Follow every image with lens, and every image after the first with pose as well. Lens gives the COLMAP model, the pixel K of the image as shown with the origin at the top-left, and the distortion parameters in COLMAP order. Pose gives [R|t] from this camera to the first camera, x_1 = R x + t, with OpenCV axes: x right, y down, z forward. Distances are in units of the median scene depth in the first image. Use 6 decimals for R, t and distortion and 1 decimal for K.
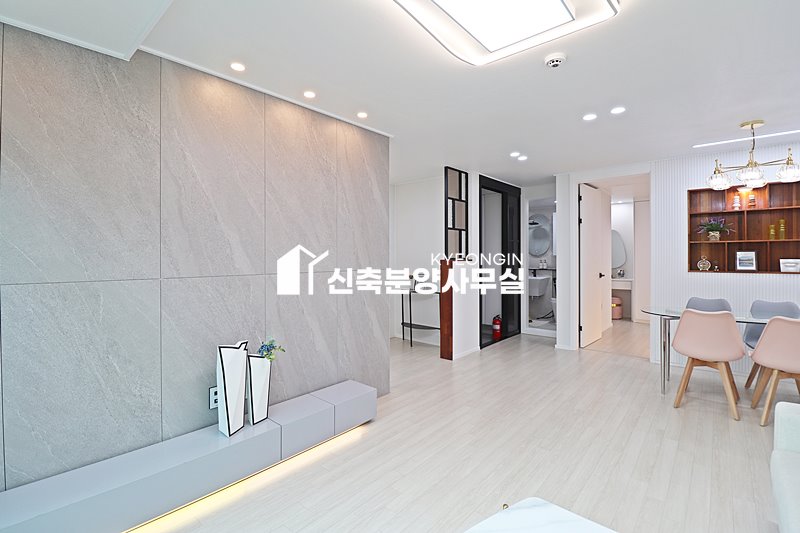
lens RADIAL K [[367.0, 0, 397.0], [0, 367.0, 262.1], [0, 0, 1]] dist [-0.011052, -0.006437]
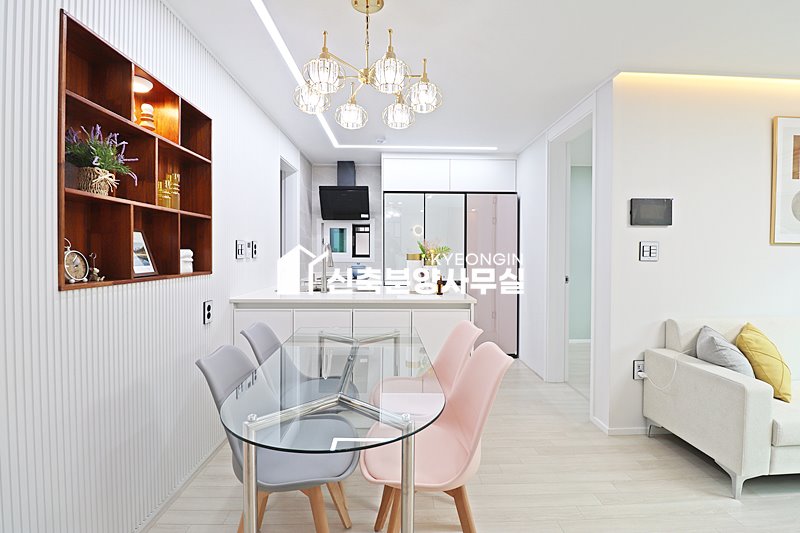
lens RADIAL K [[367.0, 0, 406.7], [0, 367.0, 262.1], [0, 0, 1]] dist [-0.011052, -0.006437]
pose [[-0.672023, -0.016214, 0.740353, 0.512277], [0.009969, 0.999472, 0.030938, -0.003798], [-0.740463, 0.028171, -0.671506, 1.255787]]
